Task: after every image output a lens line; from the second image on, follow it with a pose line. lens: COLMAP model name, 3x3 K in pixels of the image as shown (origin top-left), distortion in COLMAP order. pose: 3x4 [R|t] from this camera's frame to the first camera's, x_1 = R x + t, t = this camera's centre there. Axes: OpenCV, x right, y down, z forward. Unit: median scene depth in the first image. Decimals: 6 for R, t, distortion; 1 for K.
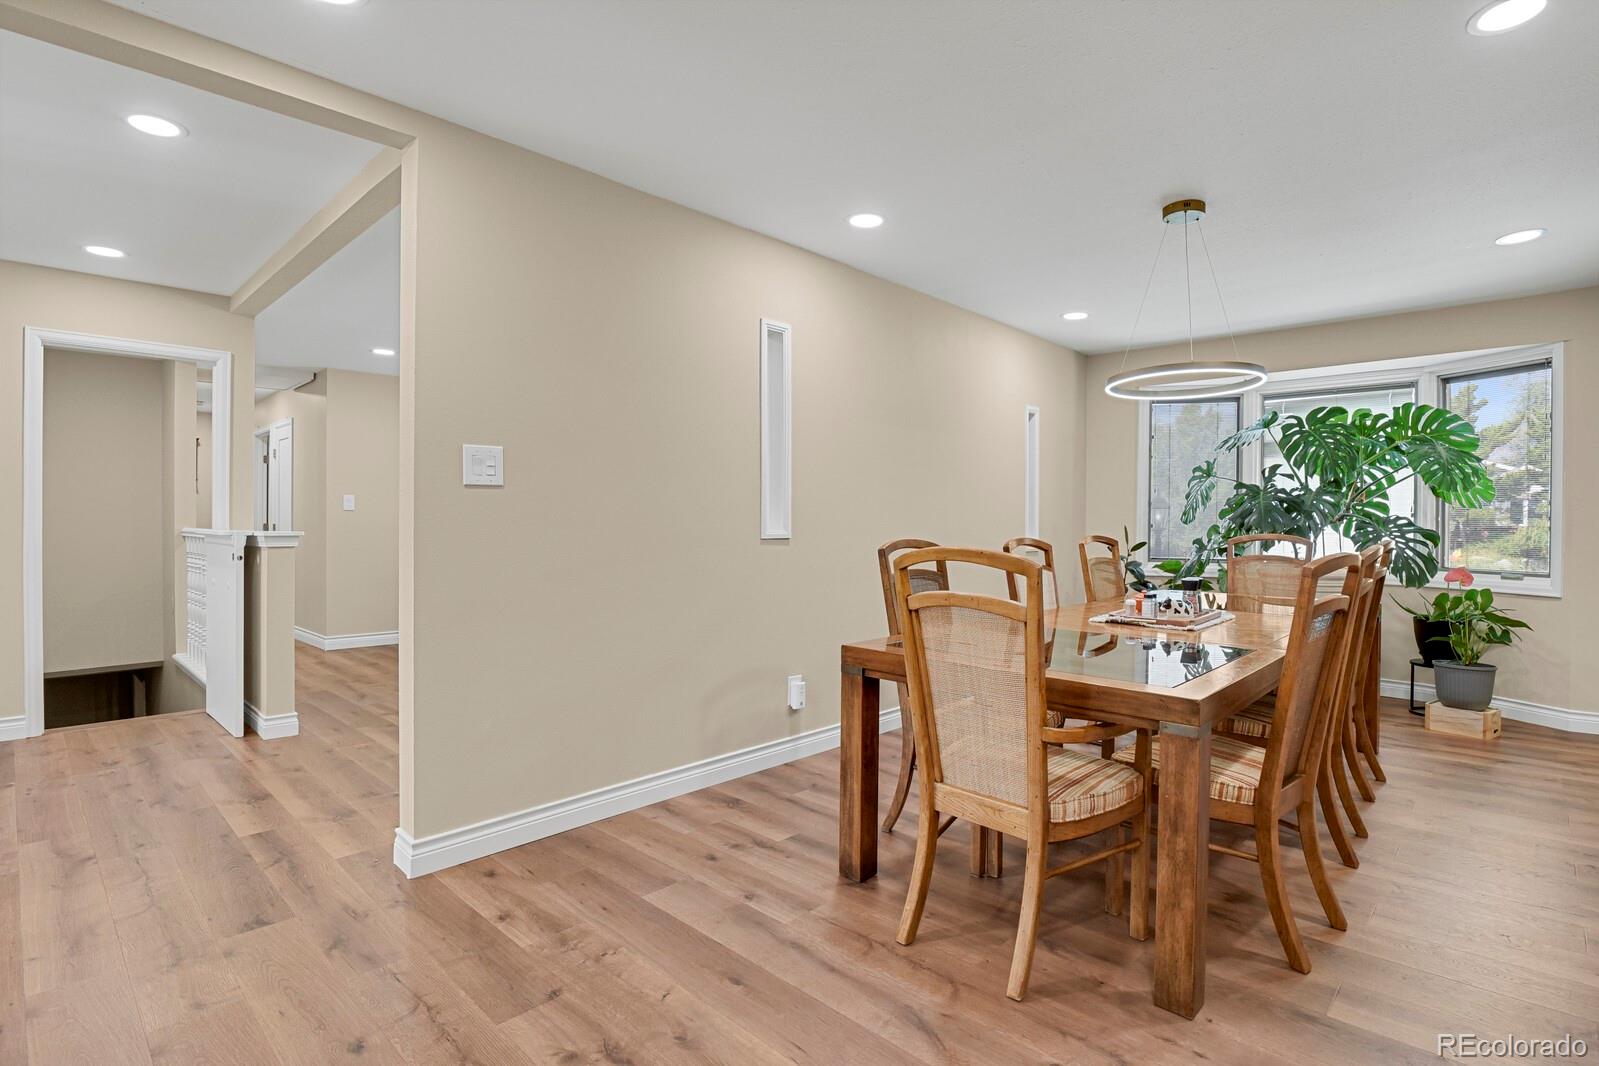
lens RADIAL K [[778.8, 0, 808.2], [0, 778.8, 528.1], [0, 0, 1]] dist [-0.022296, -0.008568]
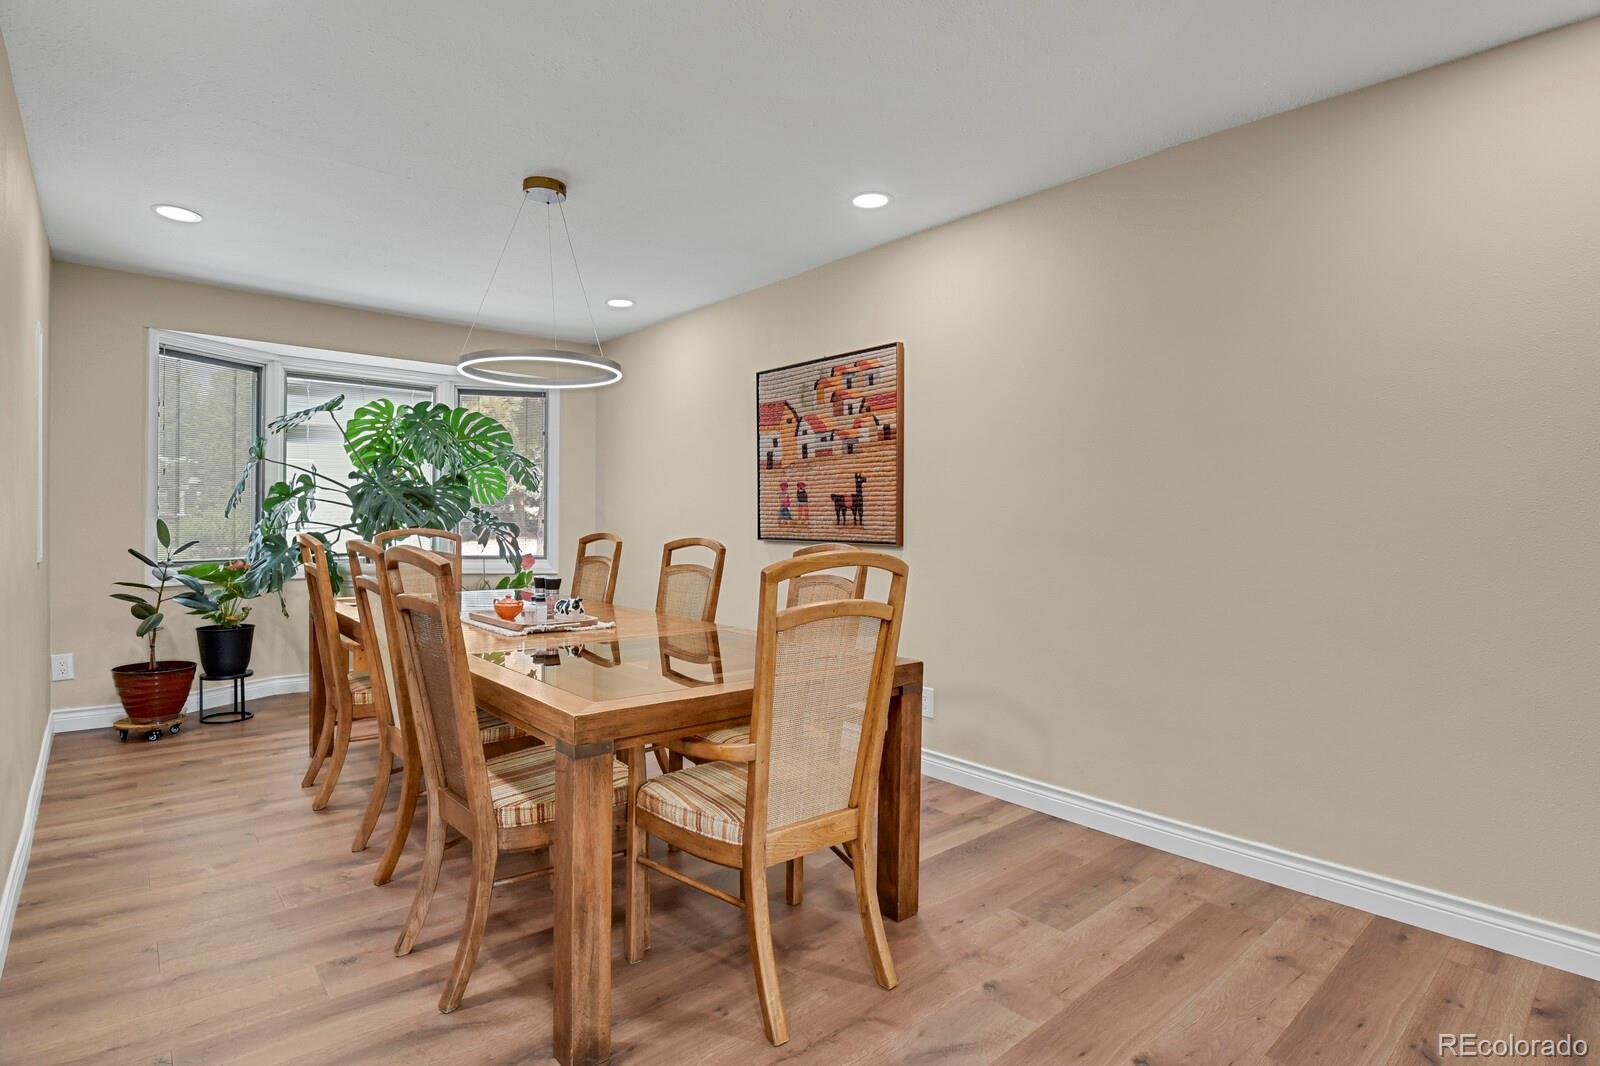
lens RADIAL K [[779.2, 0, 808.7], [0, 779.2, 528.1], [0, 0, 1]] dist [-0.022296, -0.008568]
pose [[0.071054, -0.013849, 0.997376, -0.289757], [-0.000682, 0.999903, 0.013933, -0.005129], [-0.997472, -0.001670, 0.071038, 0.395964]]
